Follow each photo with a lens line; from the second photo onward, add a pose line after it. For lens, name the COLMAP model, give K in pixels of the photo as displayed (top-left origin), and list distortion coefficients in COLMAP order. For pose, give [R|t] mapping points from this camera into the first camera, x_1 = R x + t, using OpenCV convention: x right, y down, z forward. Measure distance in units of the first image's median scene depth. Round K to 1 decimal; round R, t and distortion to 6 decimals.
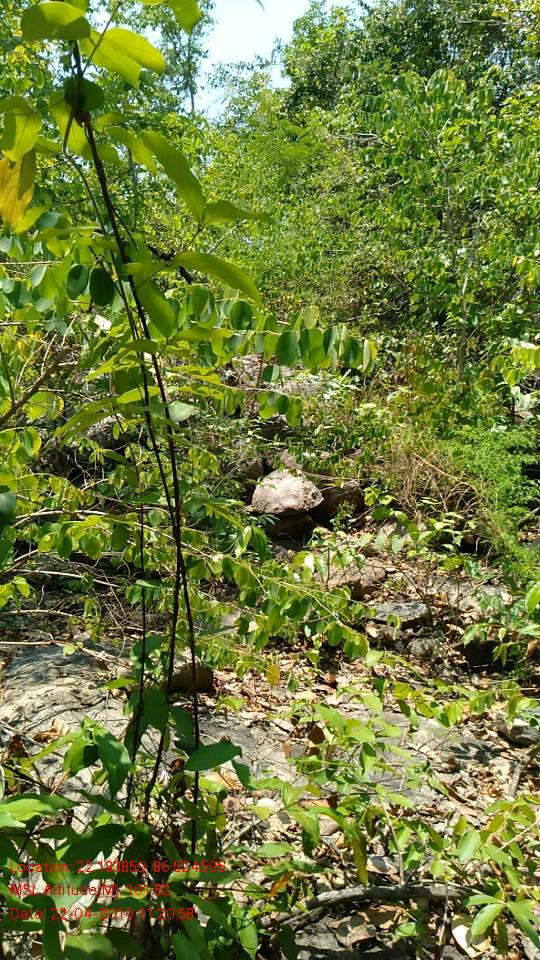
lens RADIAL K [[722.4, 0, 272.0], [0, 722.4, 483.5], [0, 0, 1]] dist [0.036112, -0.028366]
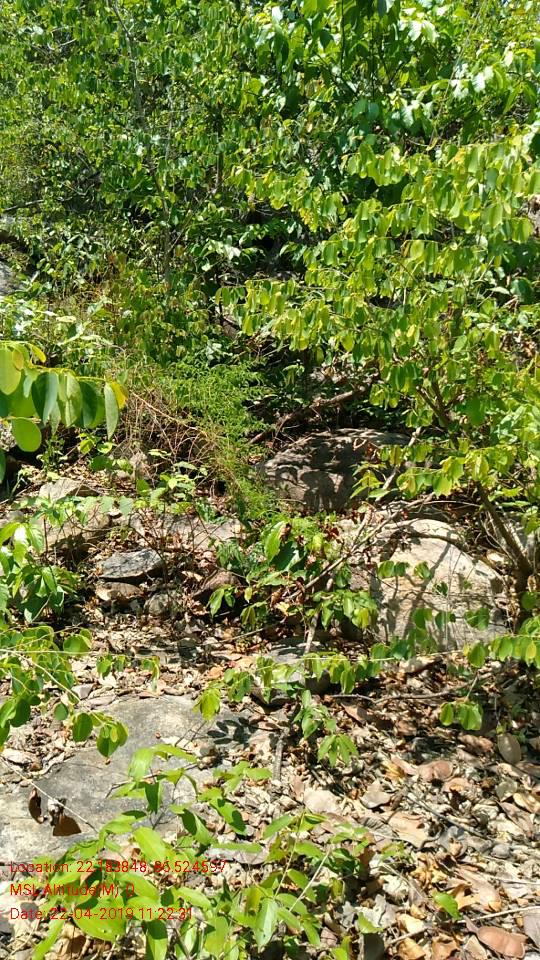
lens RADIAL K [[722.4, 0, 263.8], [0, 722.4, 481.2], [0, 0, 1]] dist [0.036112, -0.028366]
pose [[0.920288, -0.119634, 0.372501, 0.004414], [0.060453, 0.984149, 0.166720, -0.069163], [-0.386542, -0.130912, 0.912933, 0.122887]]
